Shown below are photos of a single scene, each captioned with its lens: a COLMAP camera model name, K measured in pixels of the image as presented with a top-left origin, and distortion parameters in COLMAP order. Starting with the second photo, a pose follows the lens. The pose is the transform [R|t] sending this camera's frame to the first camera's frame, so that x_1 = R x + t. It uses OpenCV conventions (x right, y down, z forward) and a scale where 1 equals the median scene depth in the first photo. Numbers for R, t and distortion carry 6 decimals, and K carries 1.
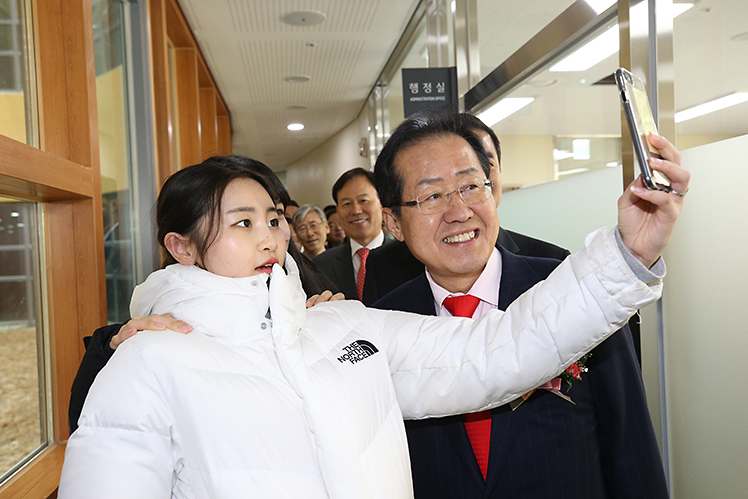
lens RADIAL K [[662.7, 0, 375.9], [0, 662.7, 252.3], [0, 0, 1]] dist [0.063477, -0.000368]
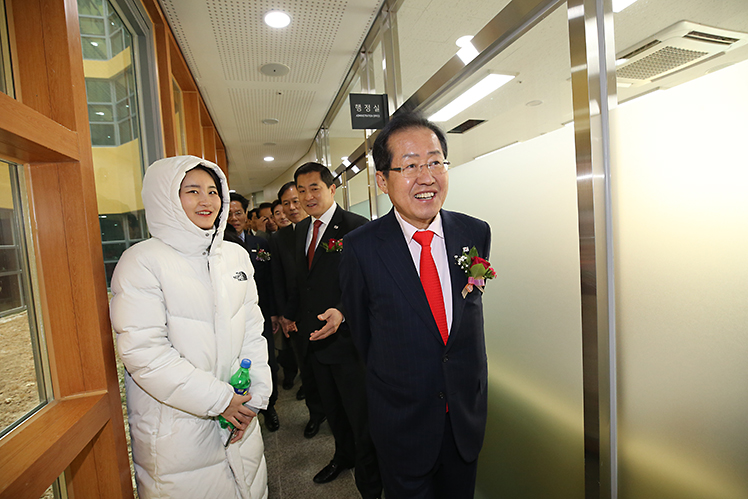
lens RADIAL K [[345.1, 0, 368.0], [0, 345.1, 246.7], [0, 0, 1]] dist [-0.003289, -0.000008]
pose [[0.986470, -0.037541, 0.159585, -0.042519], [0.035743, 0.999261, 0.014128, 0.031866], [-0.159997, -0.008233, 0.987083, 0.230249]]
